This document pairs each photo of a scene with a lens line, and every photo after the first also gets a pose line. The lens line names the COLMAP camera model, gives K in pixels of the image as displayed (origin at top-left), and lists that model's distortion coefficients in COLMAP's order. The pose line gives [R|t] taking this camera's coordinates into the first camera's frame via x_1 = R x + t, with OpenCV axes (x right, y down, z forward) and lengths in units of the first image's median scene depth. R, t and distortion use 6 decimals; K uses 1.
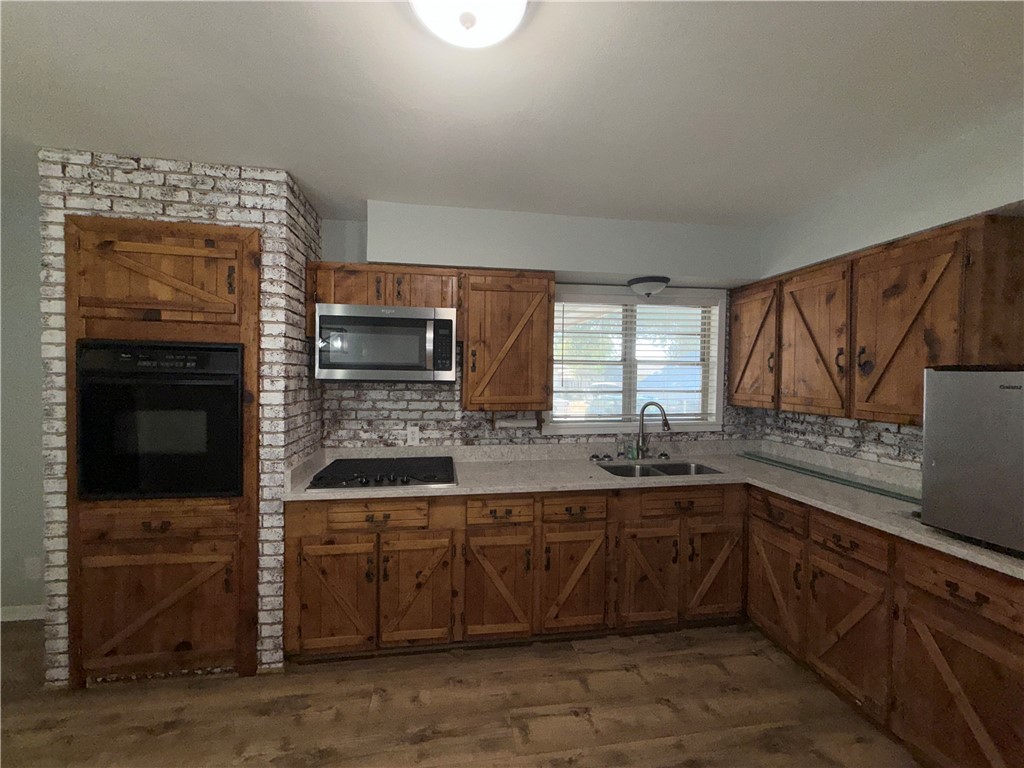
lens RADIAL K [[407.1, 0, 509.4], [0, 407.1, 384.2], [0, 0, 1]] dist [0.000727, 0.000270]
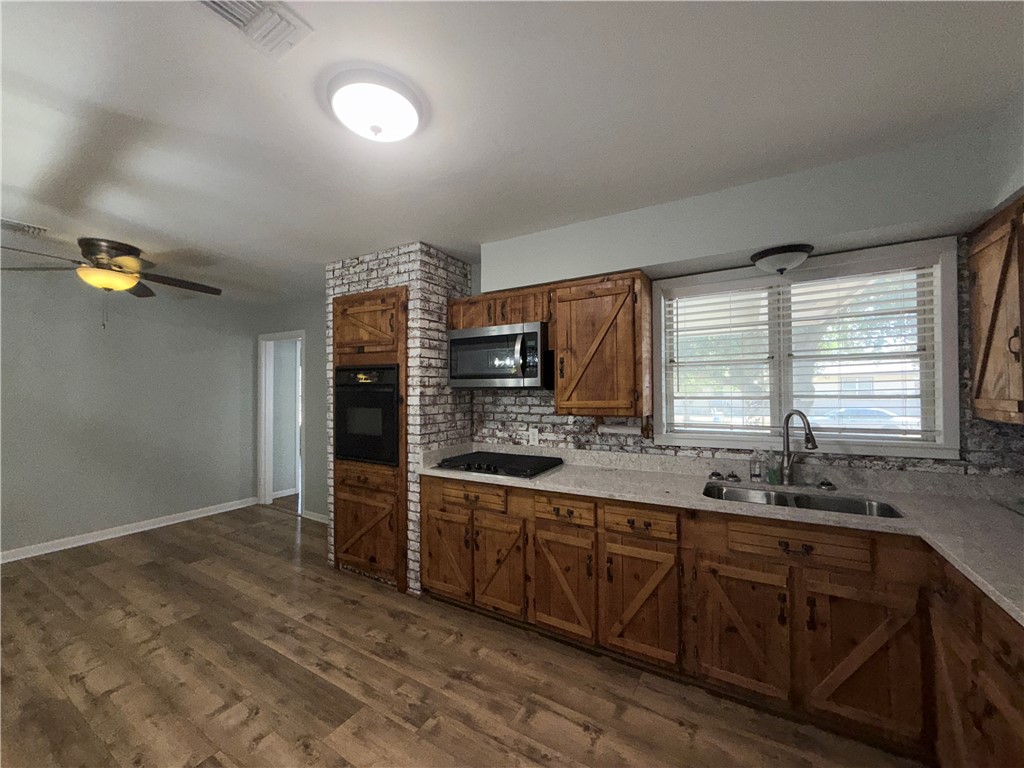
lens RADIAL K [[407.1, 0, 509.8], [0, 407.1, 383.7], [0, 0, 1]] dist [0.000727, 0.000270]
pose [[0.770329, -0.025886, -0.637121, 0.558144], [0.003768, 0.999343, -0.036047, 0.026000], [0.637635, 0.025368, 0.769921, 0.105351]]
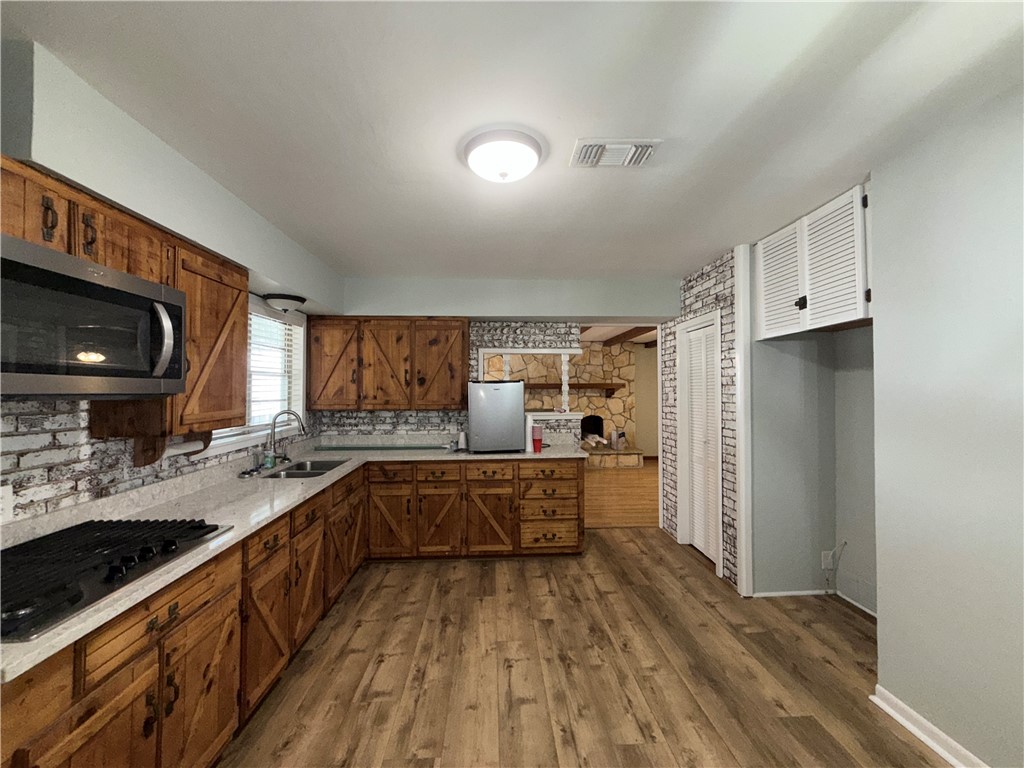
lens RADIAL K [[407.1, 0, 508.2], [0, 407.1, 383.9], [0, 0, 1]] dist [0.000727, 0.000270]
pose [[0.103757, 0.002970, 0.994598, -0.862605], [0.024152, 0.999693, -0.005505, -0.007752], [-0.994309, 0.024592, 0.103654, 0.400442]]
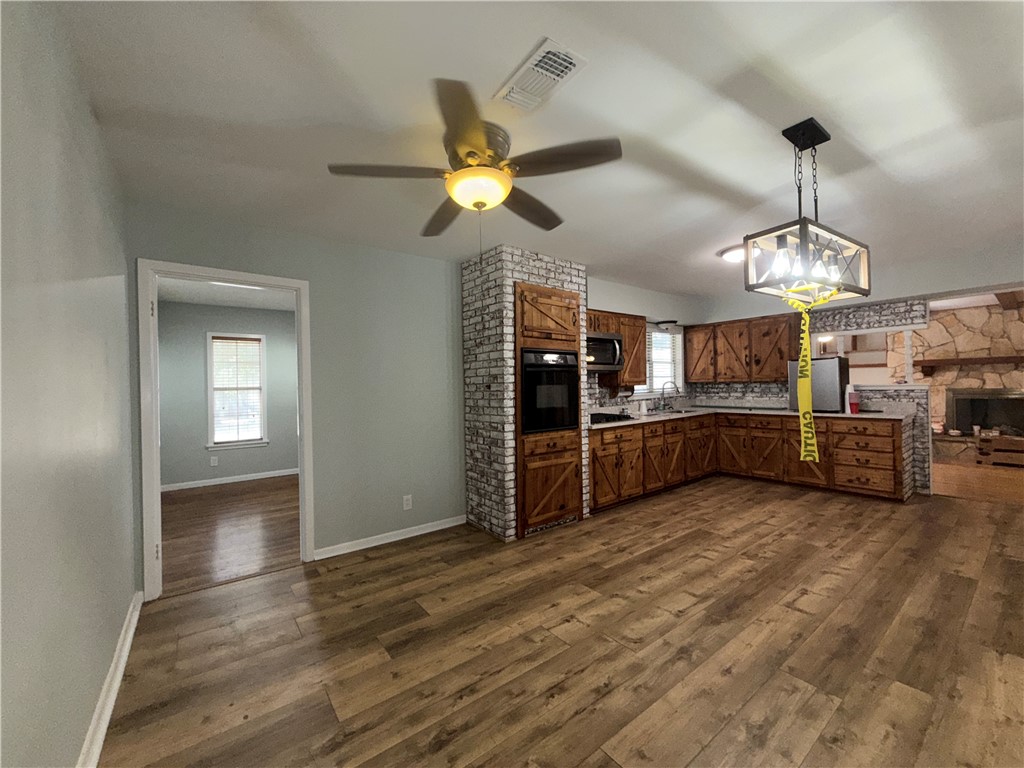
lens RADIAL K [[407.1, 0, 510.9], [0, 407.1, 383.9], [0, 0, 1]] dist [0.000727, 0.000270]
pose [[0.876615, -0.029911, 0.480261, -1.739745], [0.041003, 0.999079, -0.012618, 0.067864], [-0.479442, 0.030753, 0.877035, -0.536398]]
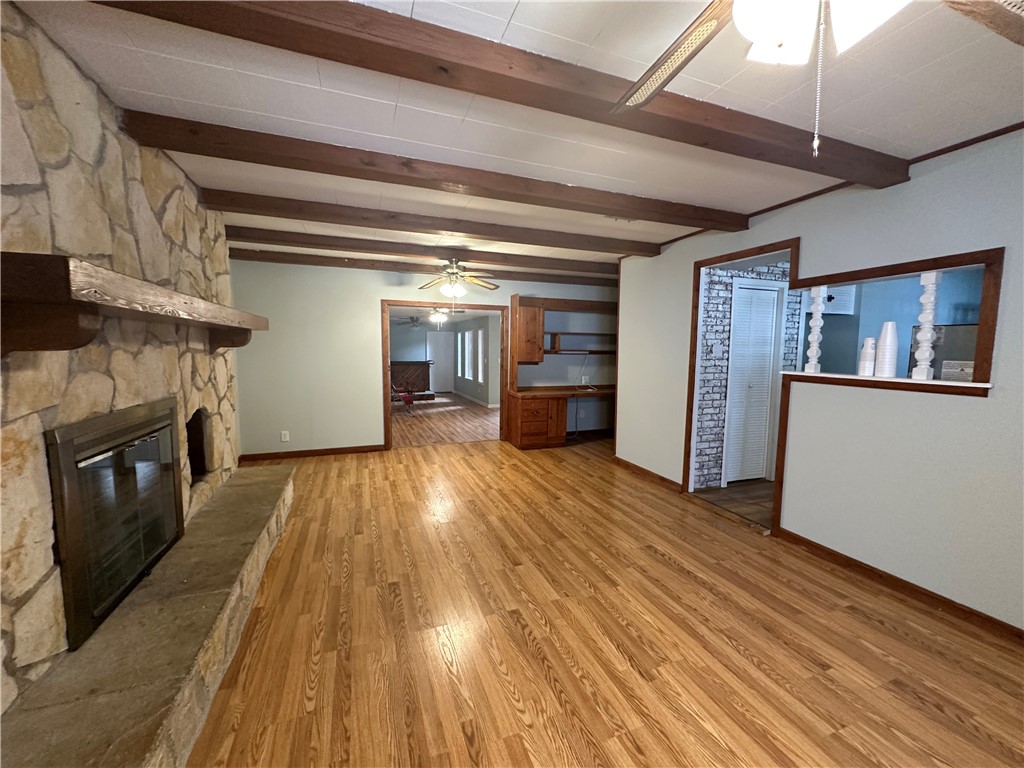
lens RADIAL K [[411.3, 0, 513.7], [0, 411.3, 384.2], [0, 0, 1]] dist [-0.006807, -0.000176]
pose [[-0.975573, -0.005127, -0.219617, 2.379618], [-0.028511, 0.994227, 0.103440, 0.050832], [0.217819, 0.107175, -0.970087, 1.452186]]
